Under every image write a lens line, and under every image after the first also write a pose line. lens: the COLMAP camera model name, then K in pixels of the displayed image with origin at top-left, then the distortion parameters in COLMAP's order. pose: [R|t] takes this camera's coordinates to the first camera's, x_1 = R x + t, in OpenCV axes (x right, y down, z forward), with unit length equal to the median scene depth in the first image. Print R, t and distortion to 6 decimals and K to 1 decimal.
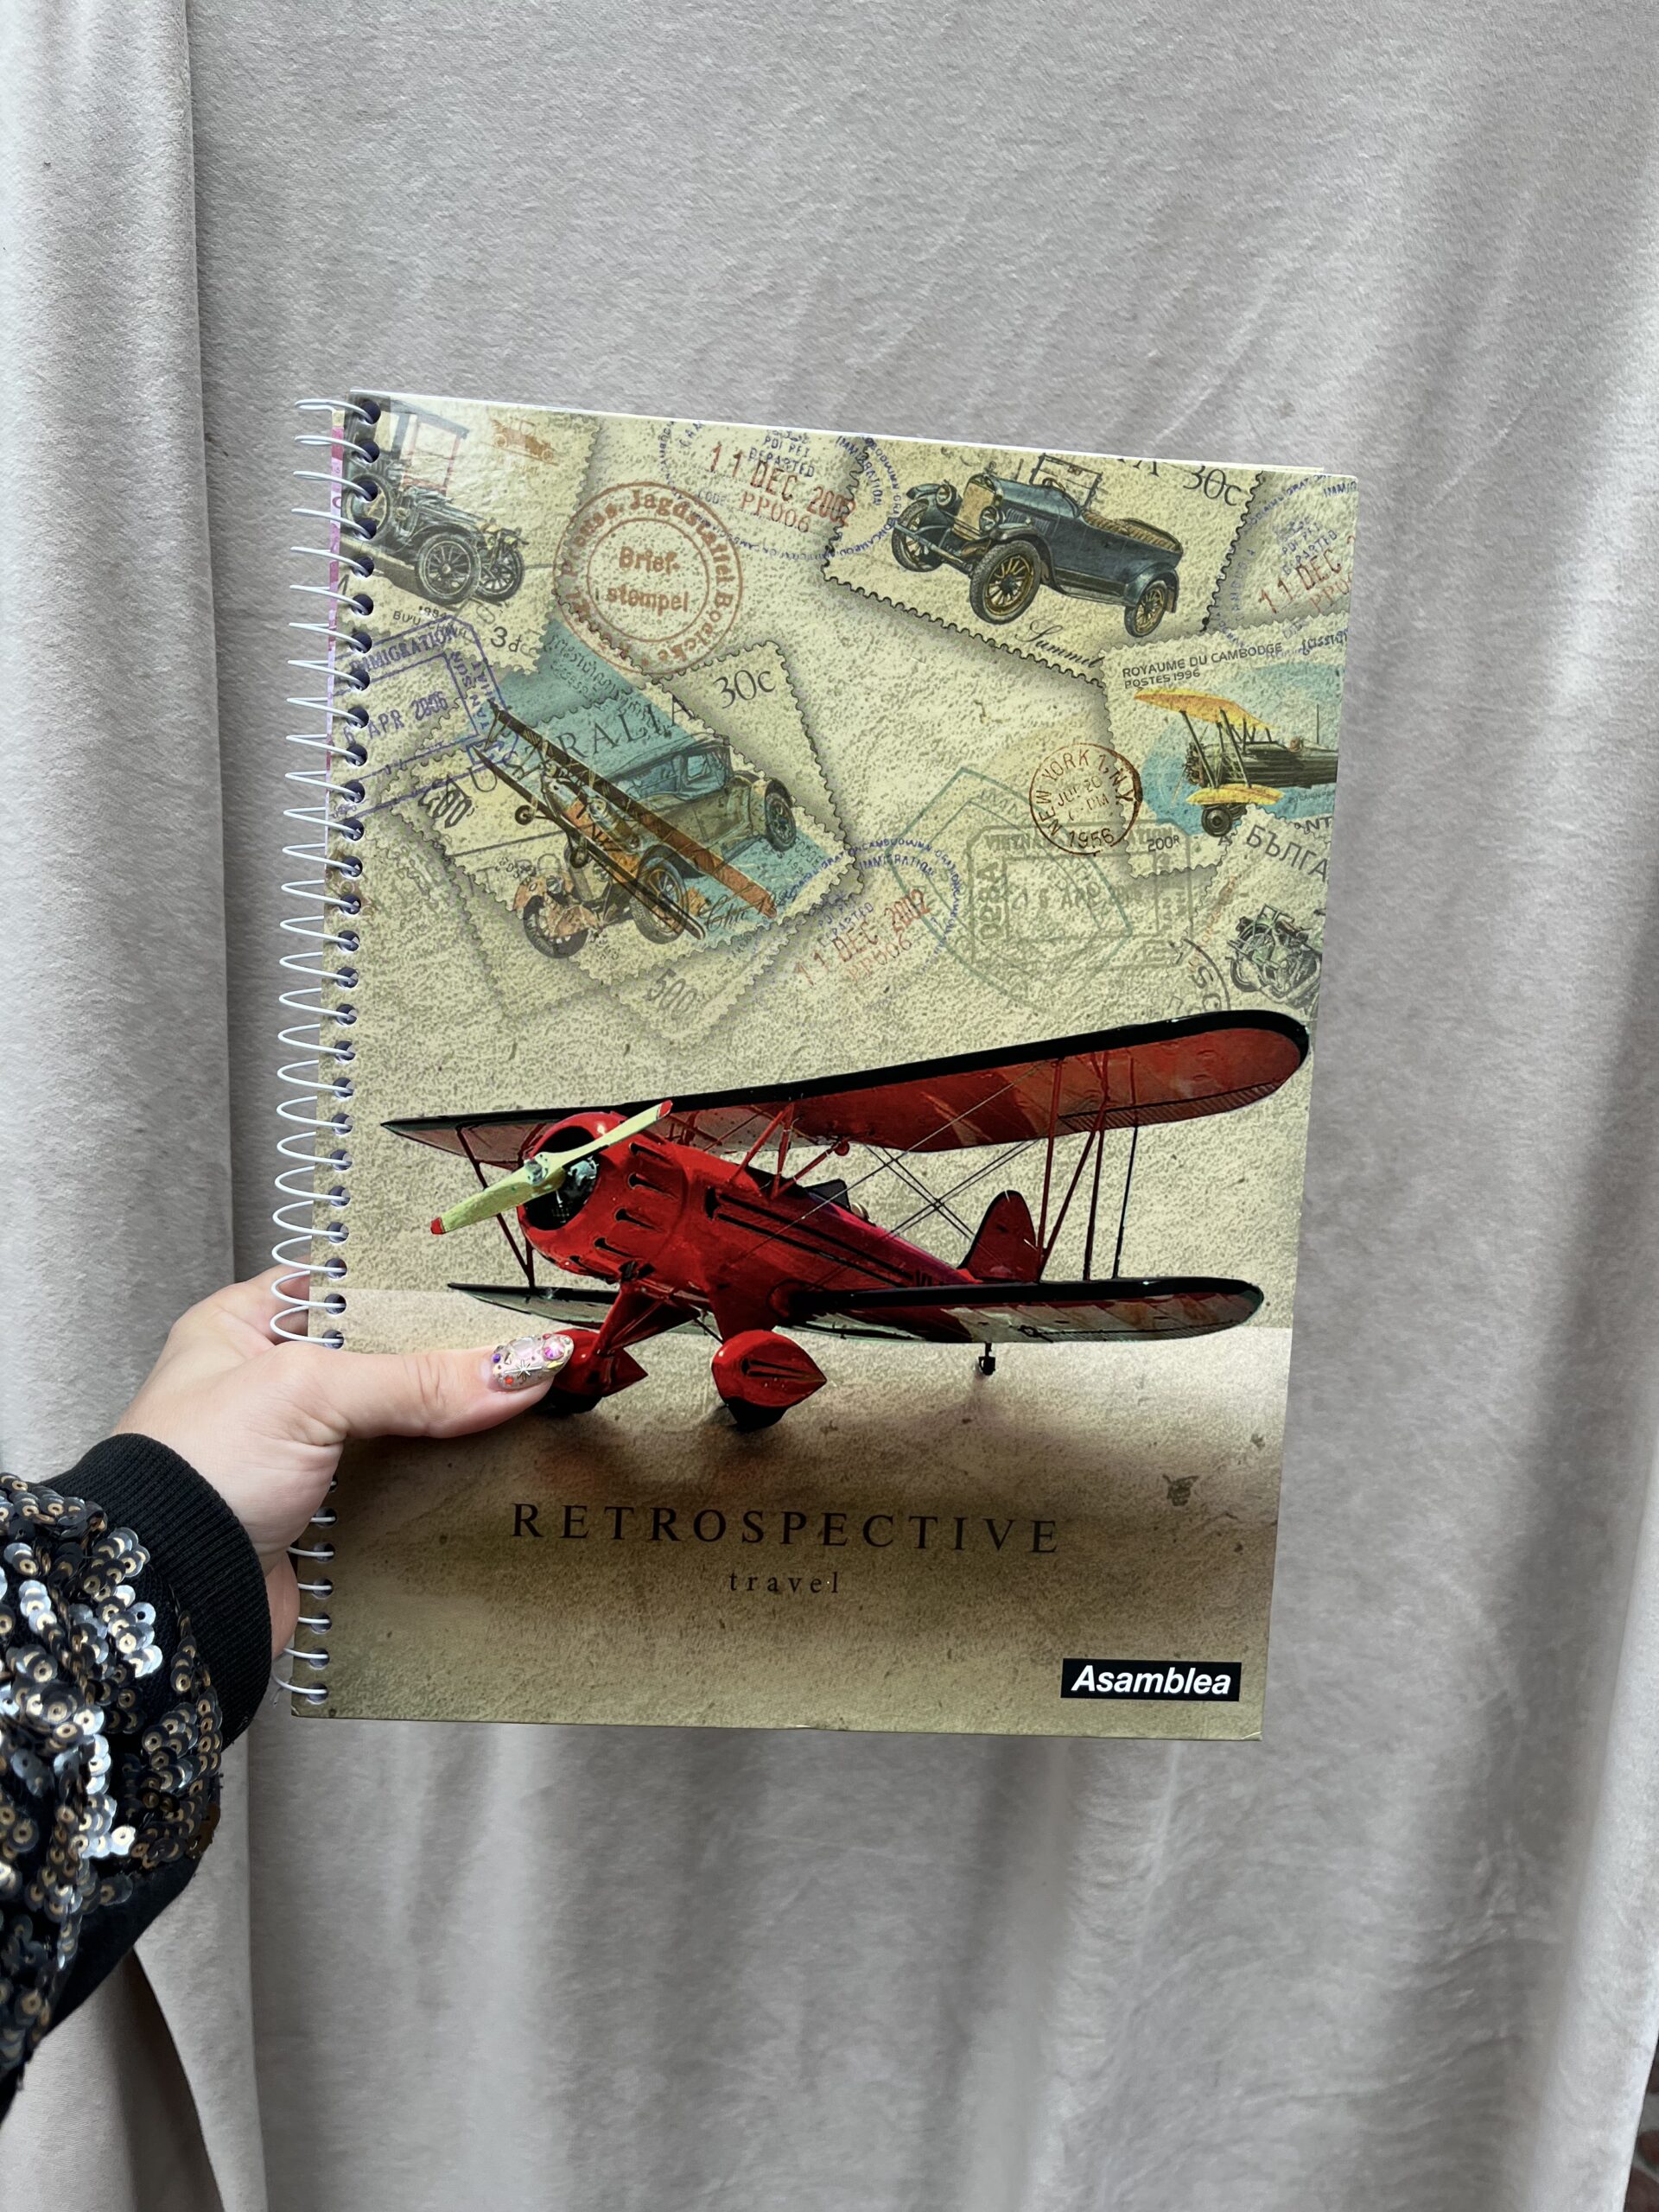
lens RADIAL K [[2001.0, 0, 861.3], [0, 2001.0, 1144.9], [0, 0, 1]] dist [0.019047, 0.009144]
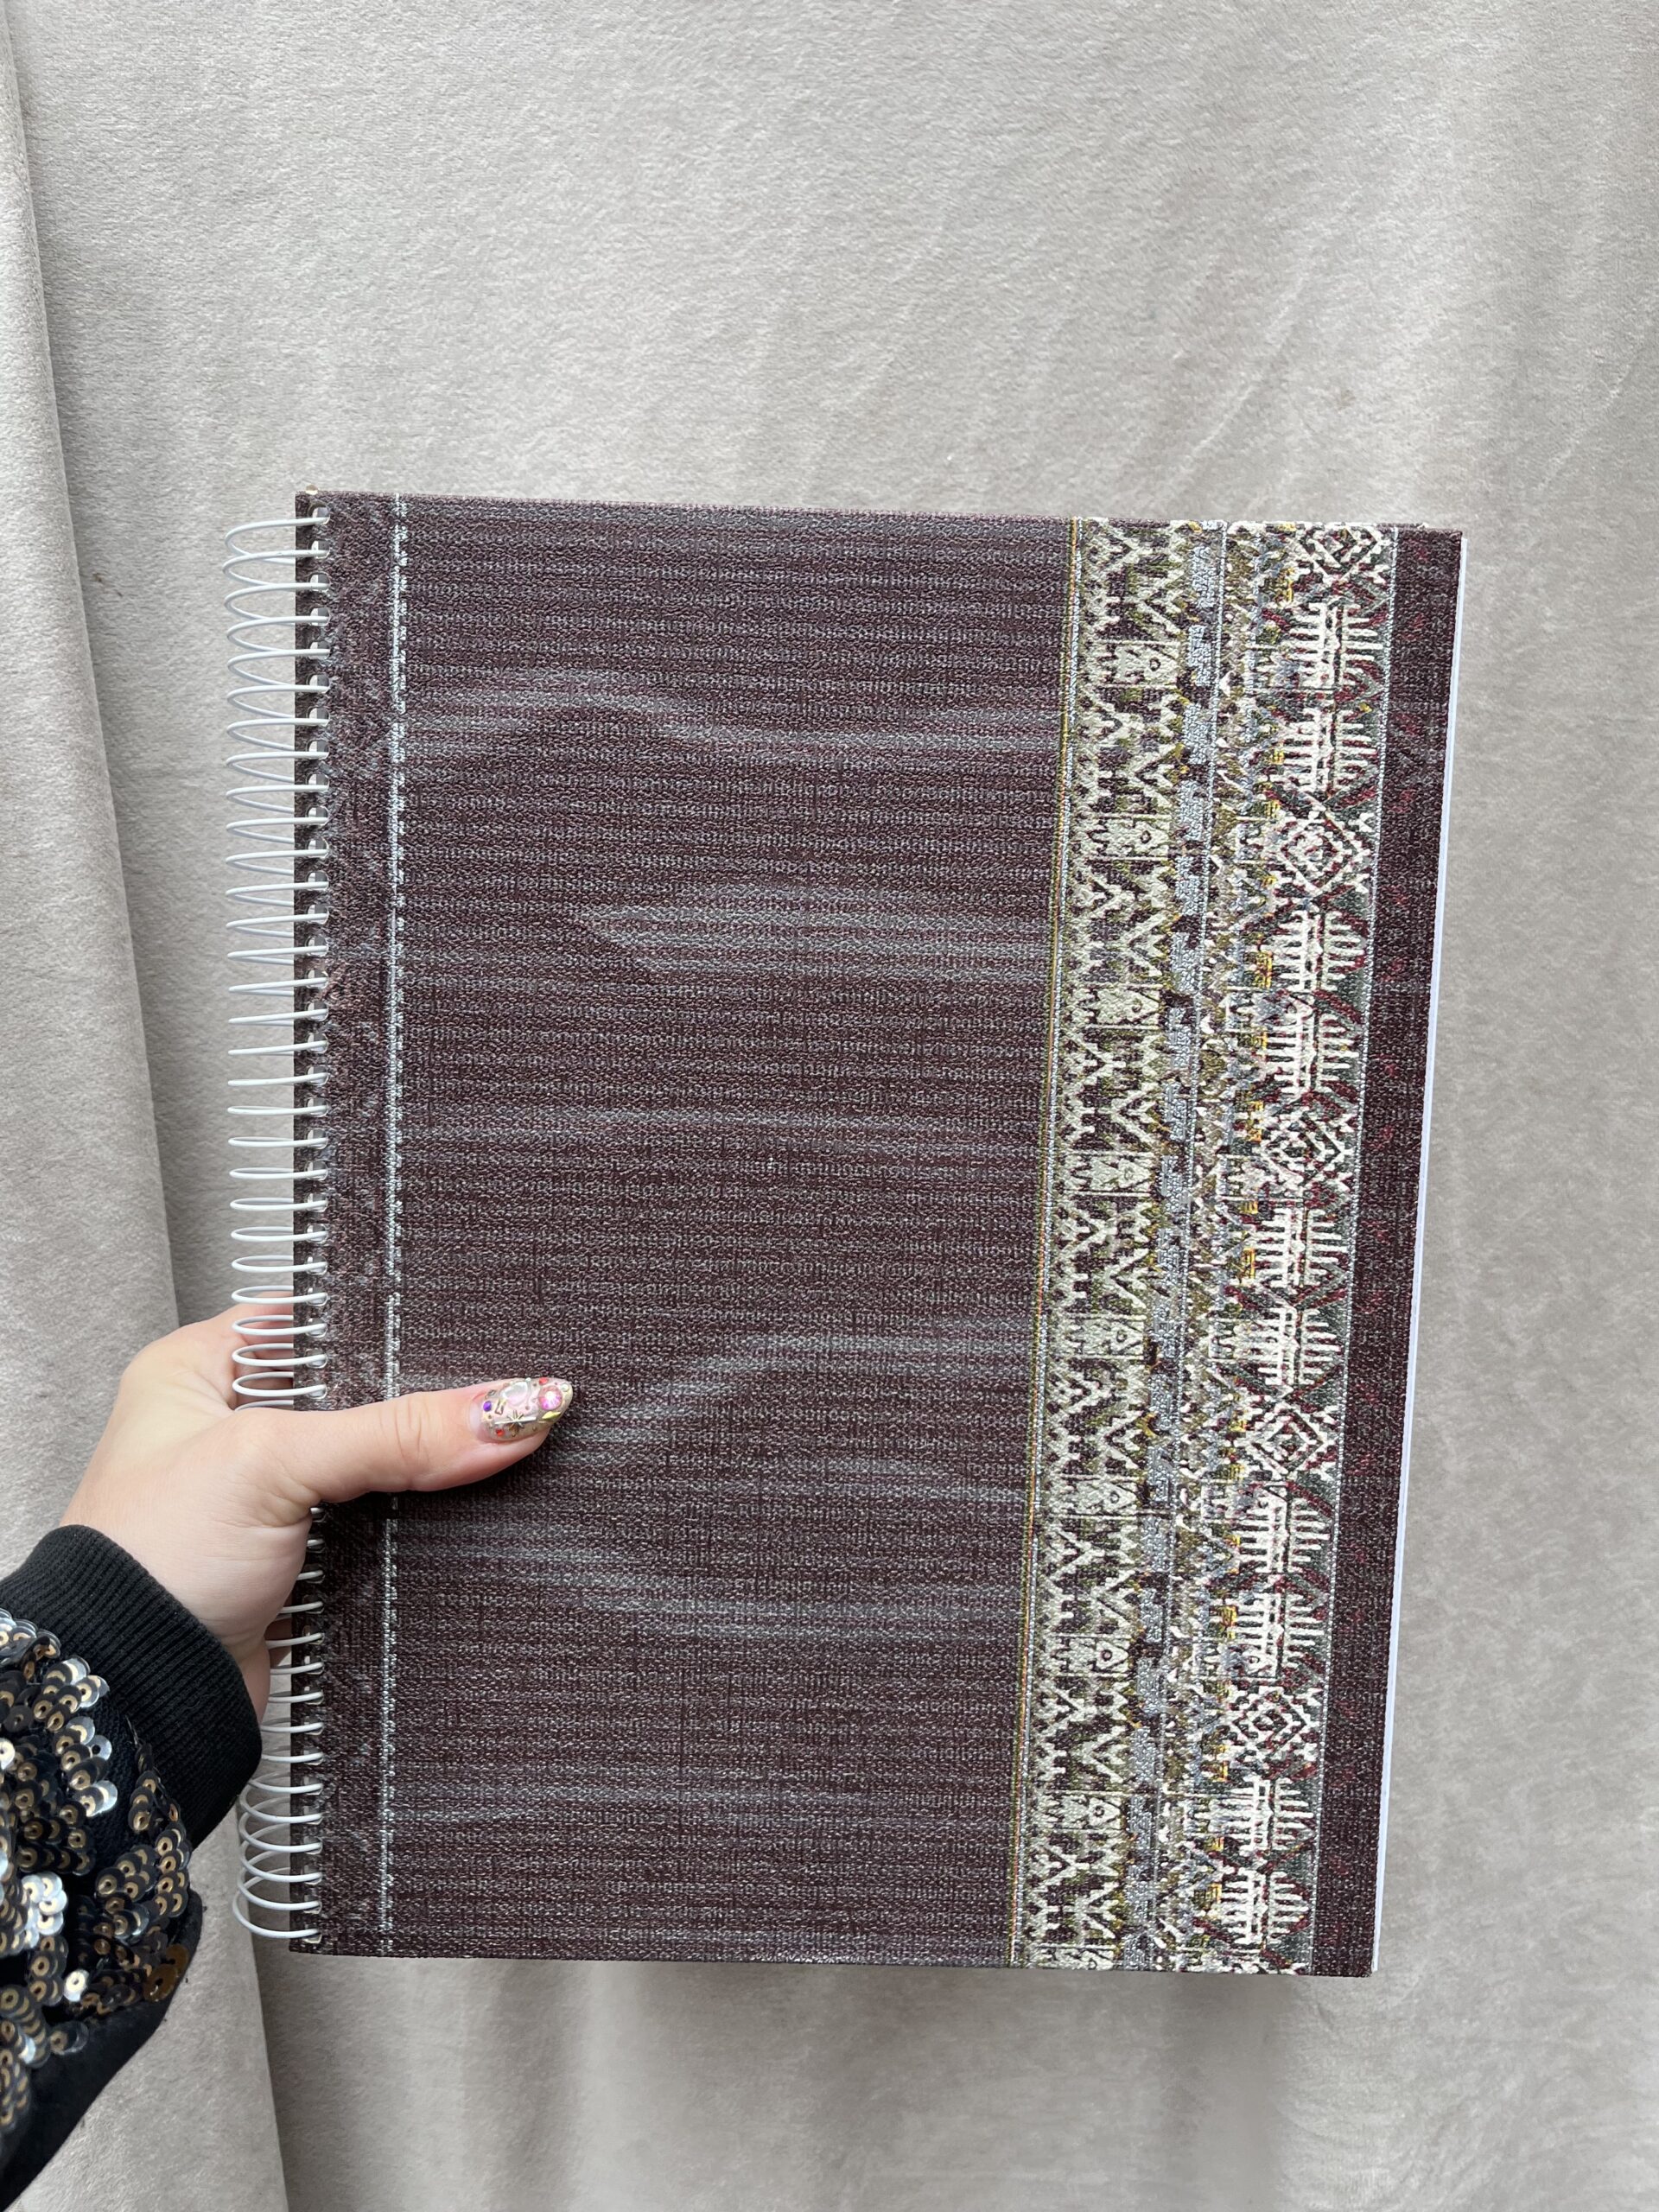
lens RADIAL K [[1962.5, 0, 813.5], [0, 1962.5, 1093.0], [0, 0, 1]] dist [0.027299, -0.058531]
pose [[0.993905, -0.104481, -0.035174, -0.011599], [0.101711, 0.992132, -0.073003, -0.039117], [0.042525, 0.068980, 0.996711, 0.186253]]
